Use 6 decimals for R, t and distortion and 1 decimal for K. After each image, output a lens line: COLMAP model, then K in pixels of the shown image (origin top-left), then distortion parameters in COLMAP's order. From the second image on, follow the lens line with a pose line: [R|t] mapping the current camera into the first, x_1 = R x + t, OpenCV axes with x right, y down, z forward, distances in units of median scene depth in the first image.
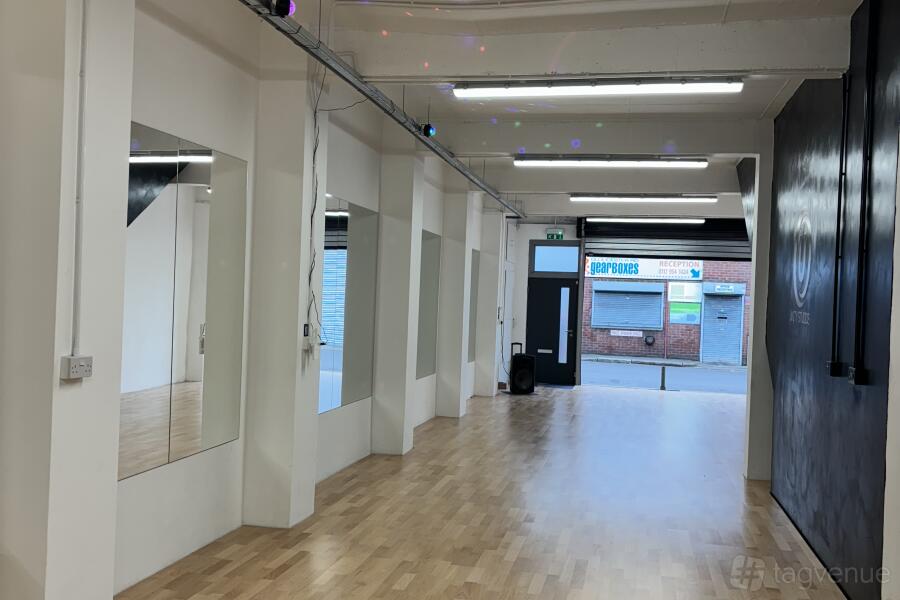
lens RADIAL K [[854.4, 0, 437.7], [0, 854.4, 303.1], [0, 0, 1]] dist [0.014374, -0.010316]
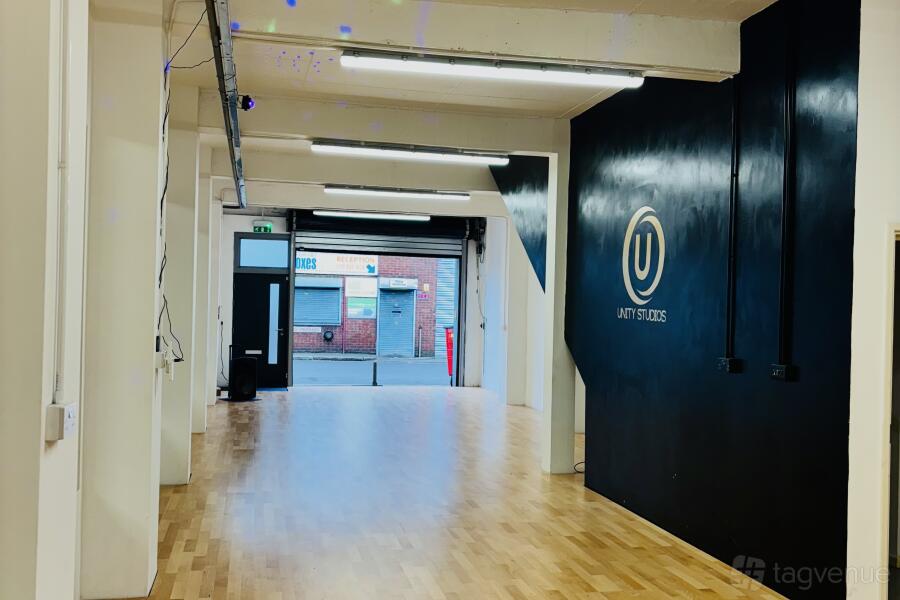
lens RADIAL K [[854.4, 0, 437.7], [0, 854.4, 303.1], [0, 0, 1]] dist [0.014374, -0.010316]
pose [[0.901182, -0.014017, 0.433213, -0.097492], [0.010948, 0.999894, 0.009578, -0.003850], [-0.433302, -0.003888, 0.901241, 0.069706]]
